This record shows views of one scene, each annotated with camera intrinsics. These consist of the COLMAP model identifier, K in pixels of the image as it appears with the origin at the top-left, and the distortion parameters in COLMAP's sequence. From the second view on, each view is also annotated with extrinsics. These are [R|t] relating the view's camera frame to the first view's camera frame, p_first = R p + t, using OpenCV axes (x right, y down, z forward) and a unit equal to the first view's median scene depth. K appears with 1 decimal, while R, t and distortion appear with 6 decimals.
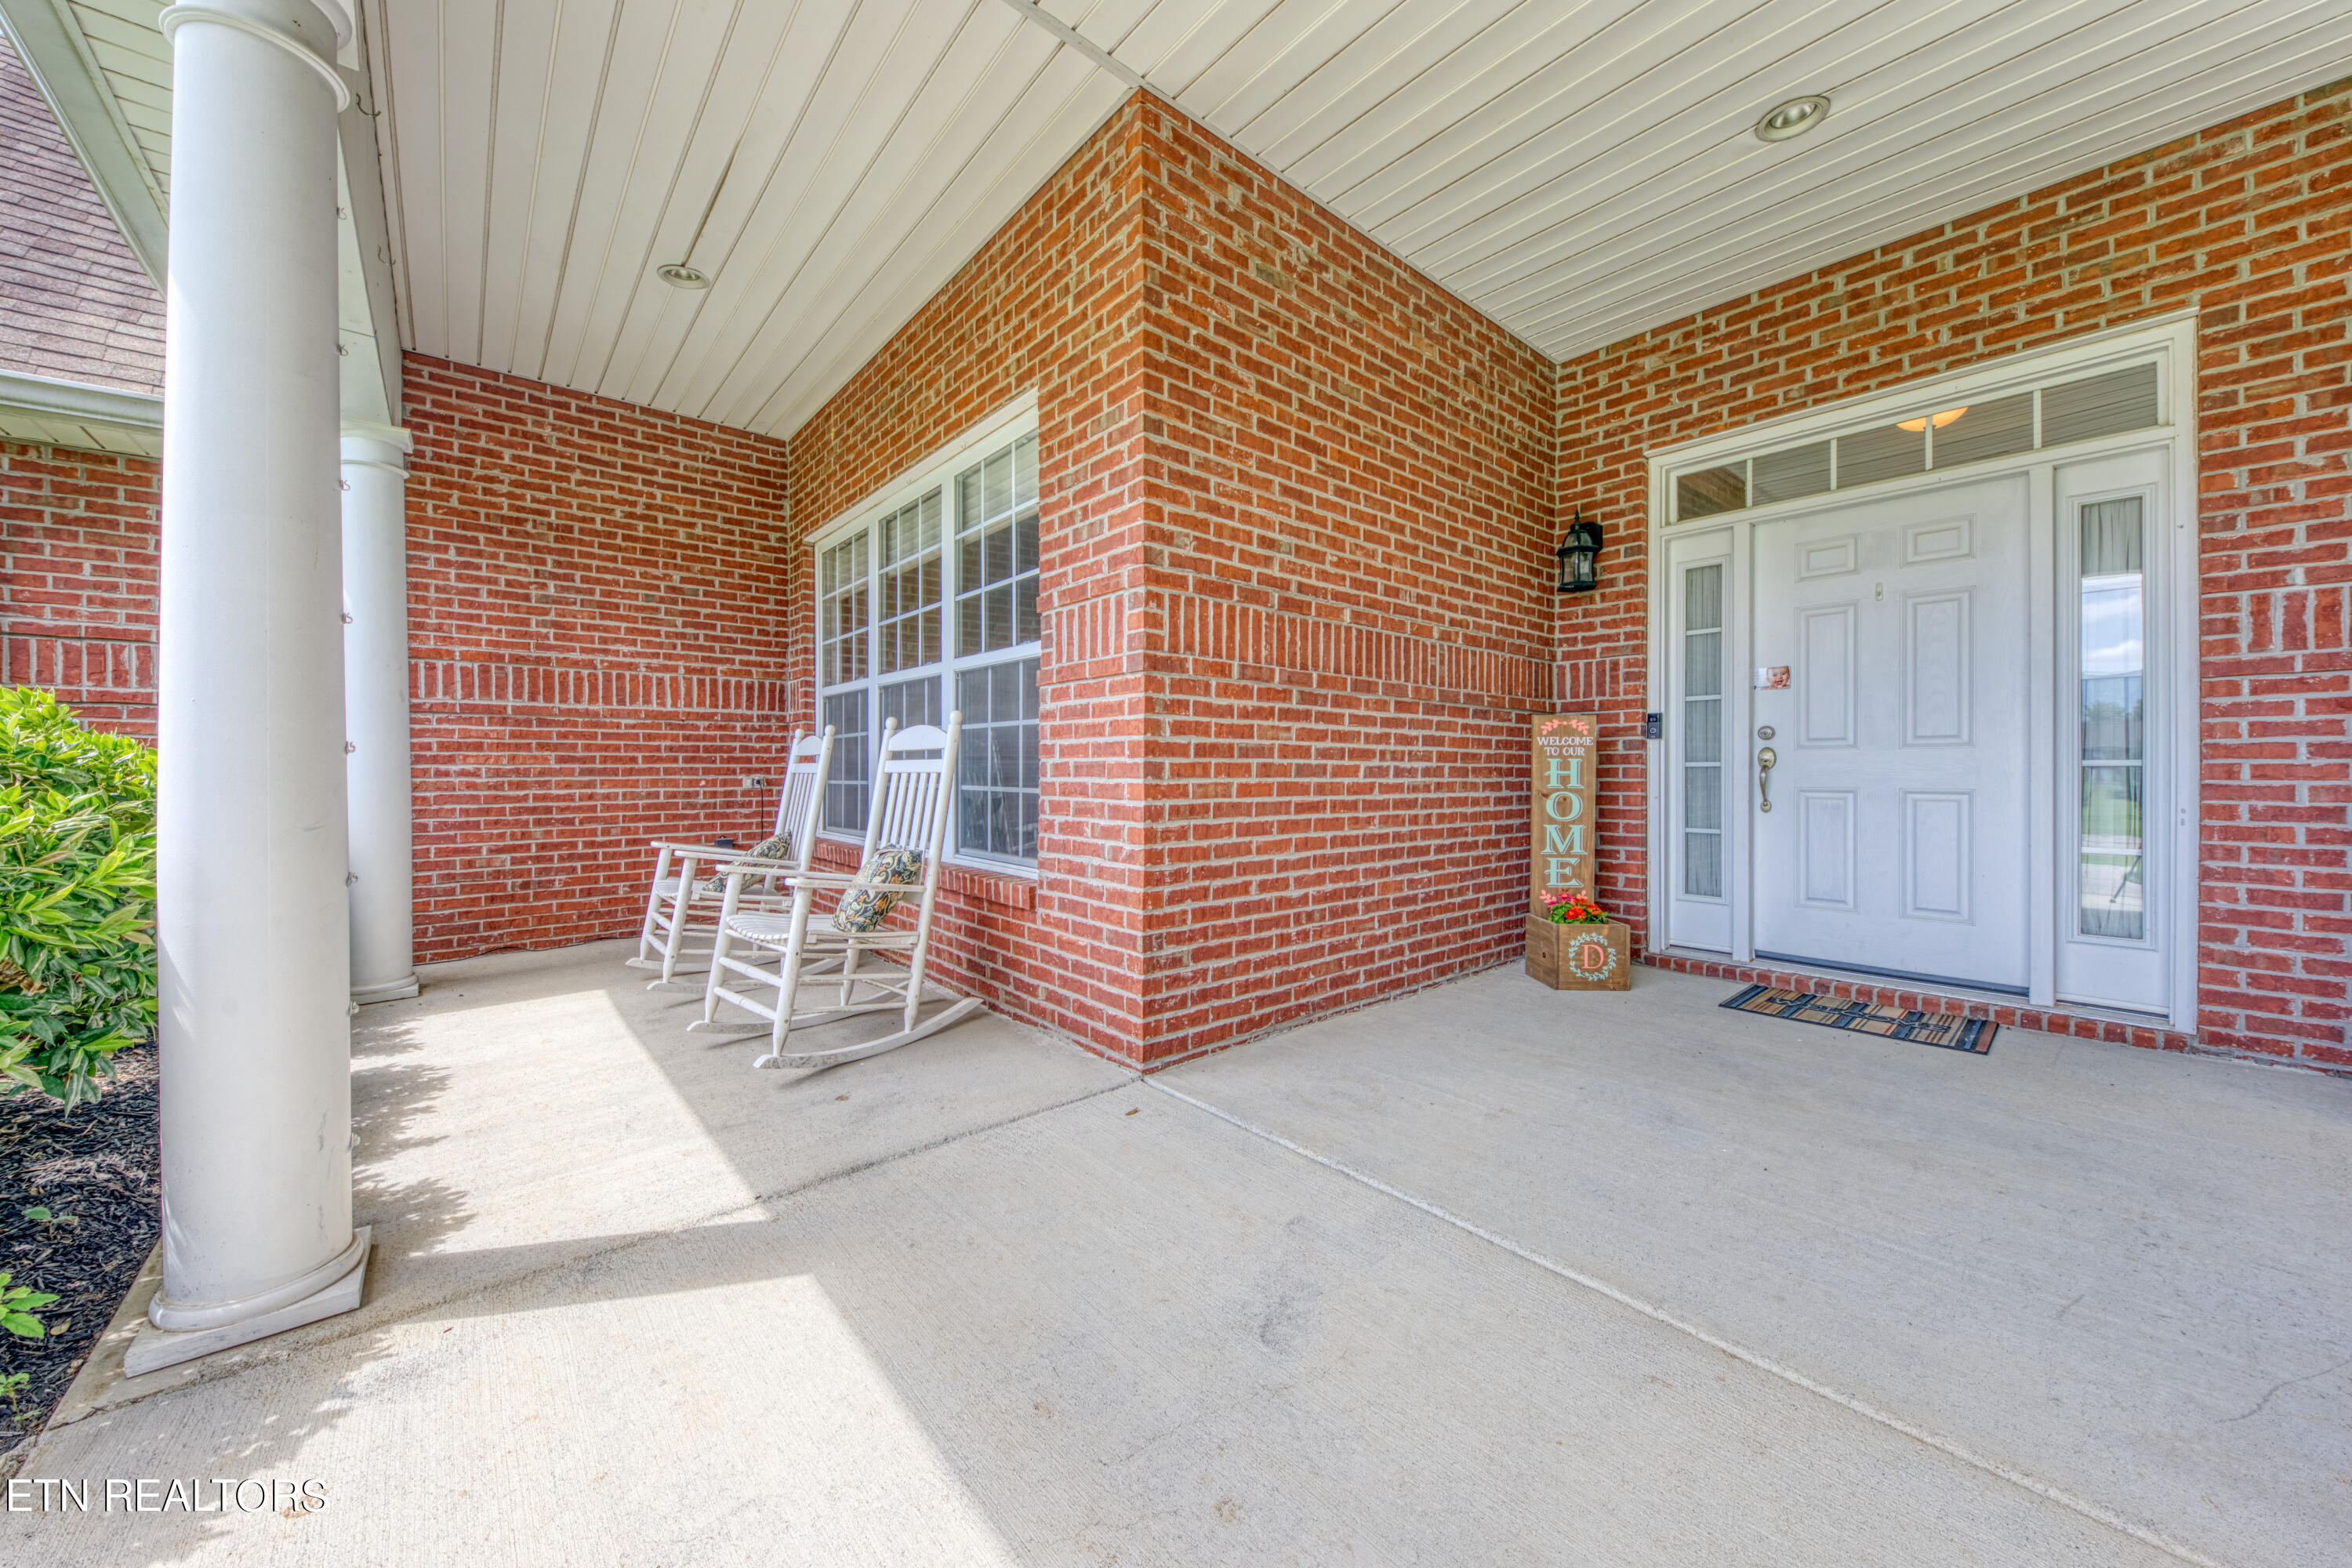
lens RADIAL K [[835.4, 0, 1163.2], [0, 835.4, 774.7], [0, 0, 1]] dist [0.003146, 0.000061]
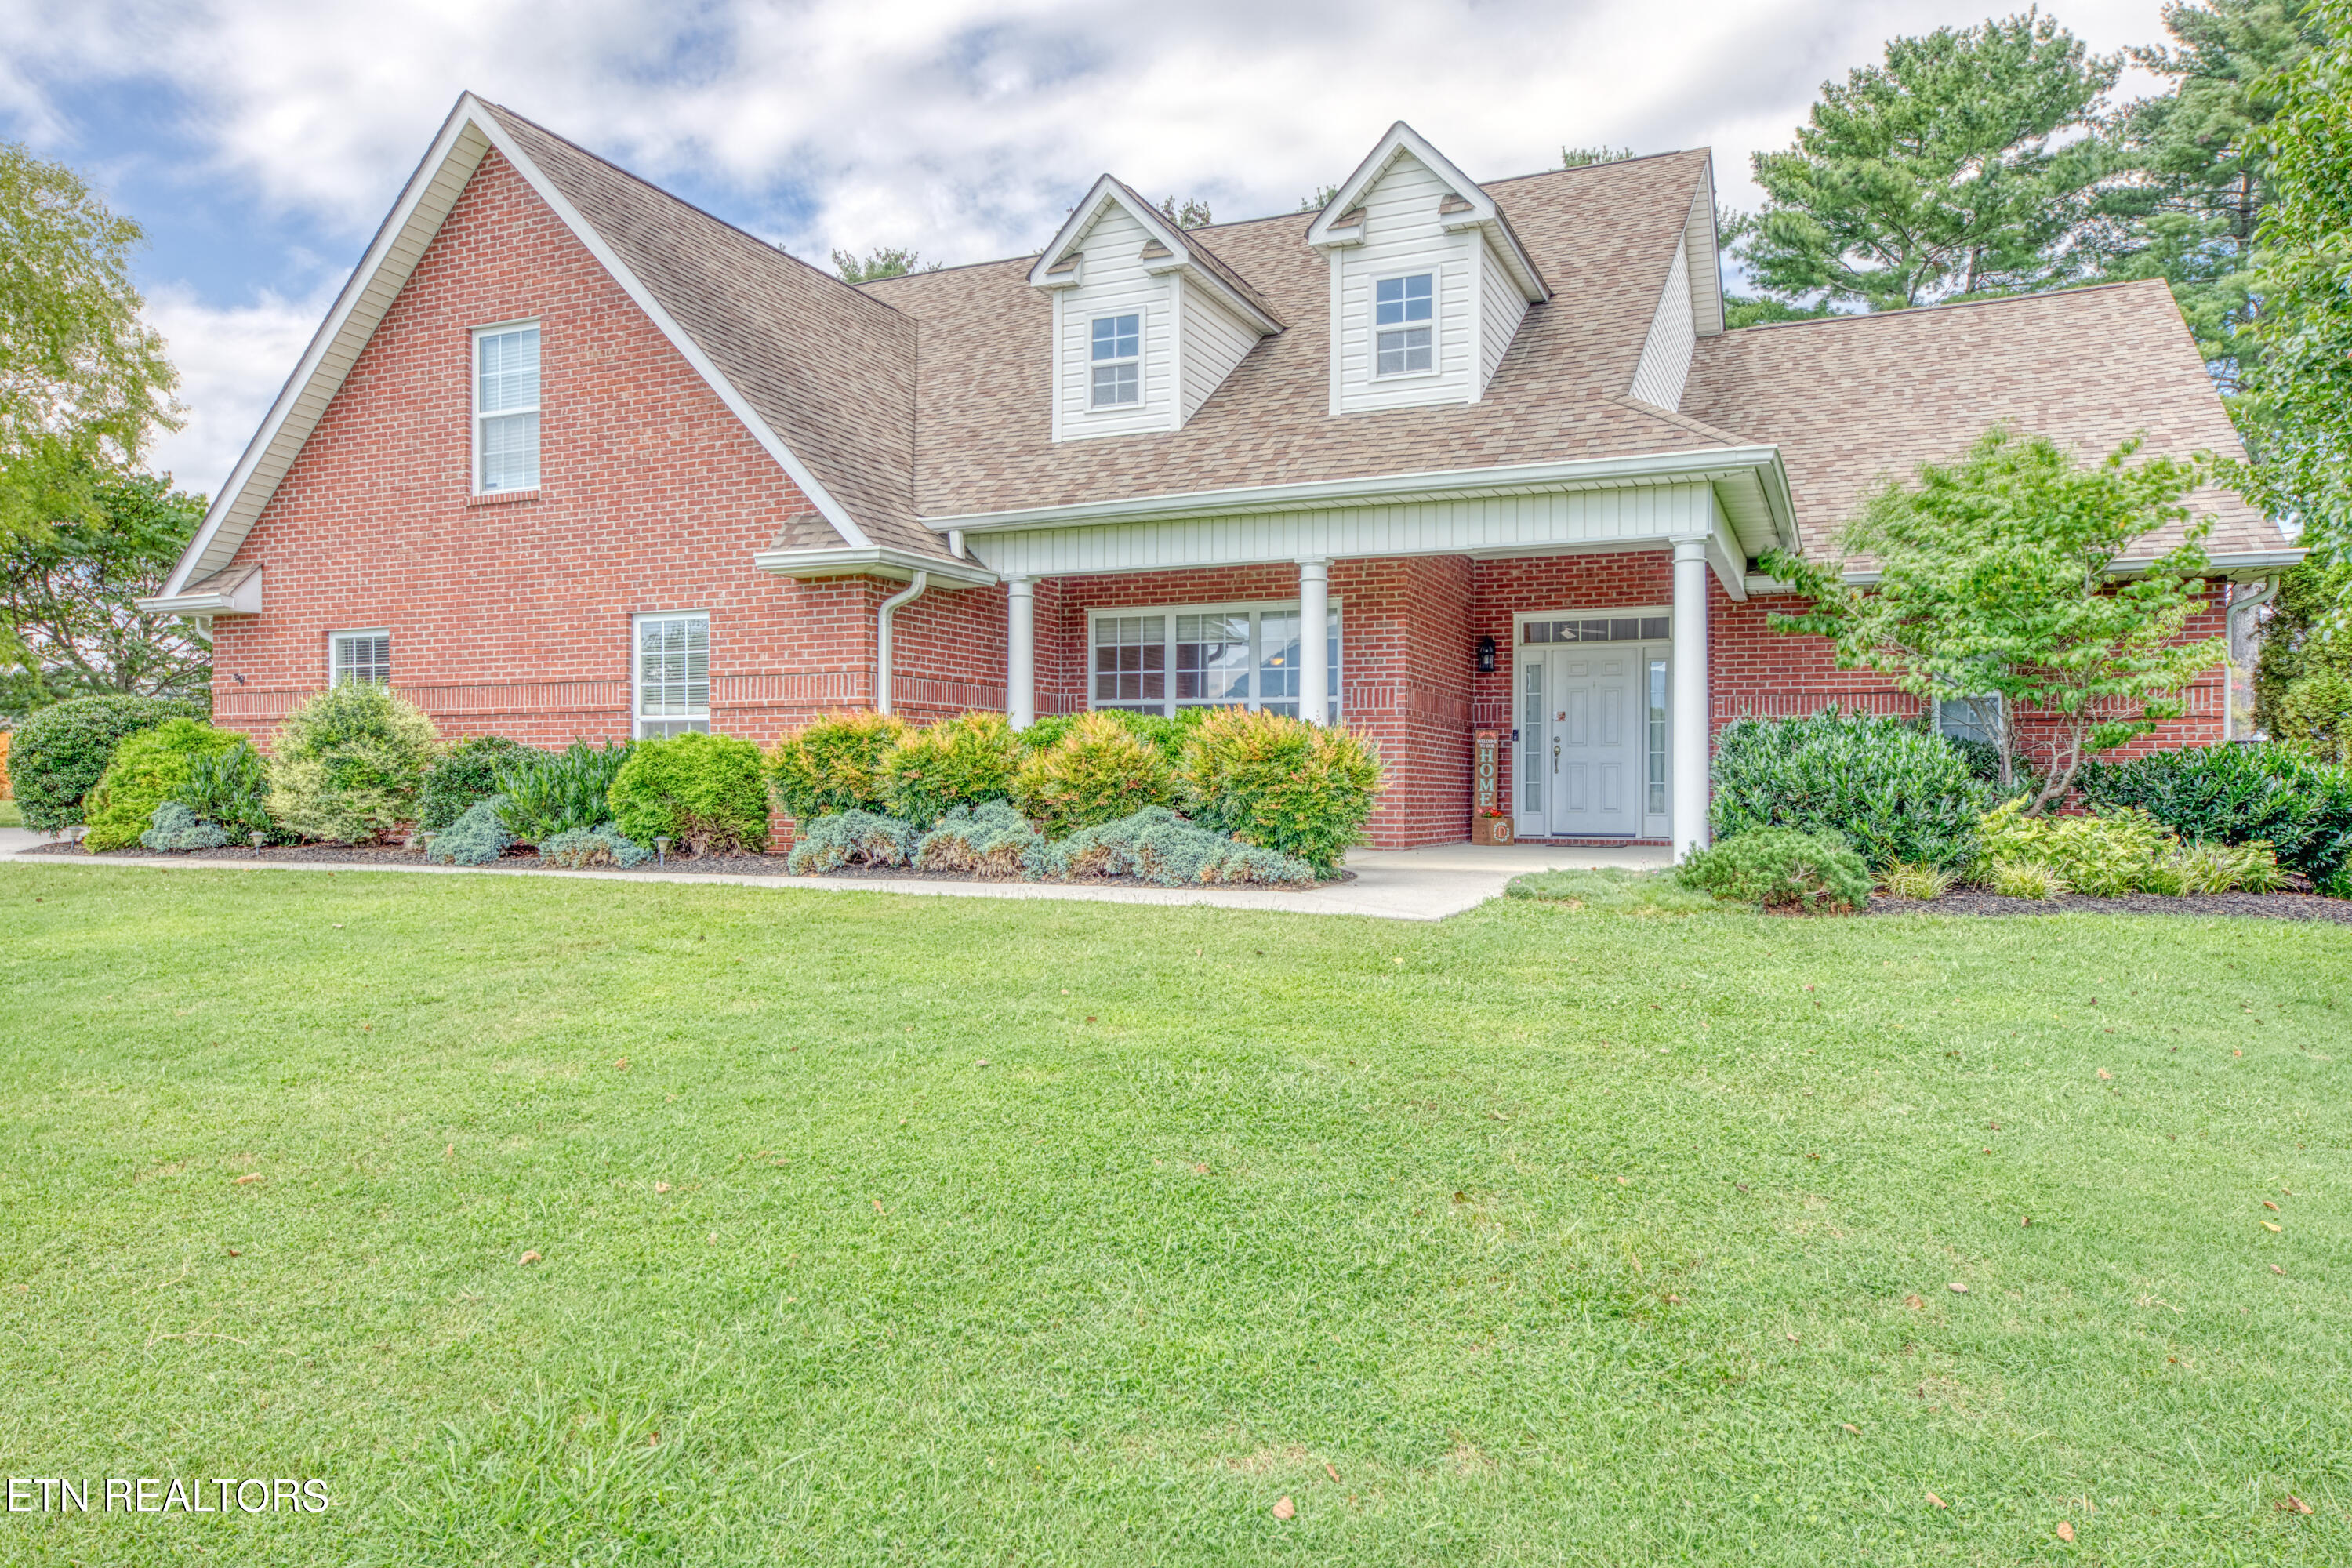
lens RADIAL K [[1632.6, 0, 1177.5], [0, 1632.6, 785.6], [0, 0, 1]] dist [0.001776, 0.001489]
pose [[0.893862, 0.007949, 0.448271, -2.268368], [-0.006906, 0.999968, -0.003962, 0.103284], [-0.448288, 0.000446, 0.893889, -2.601542]]
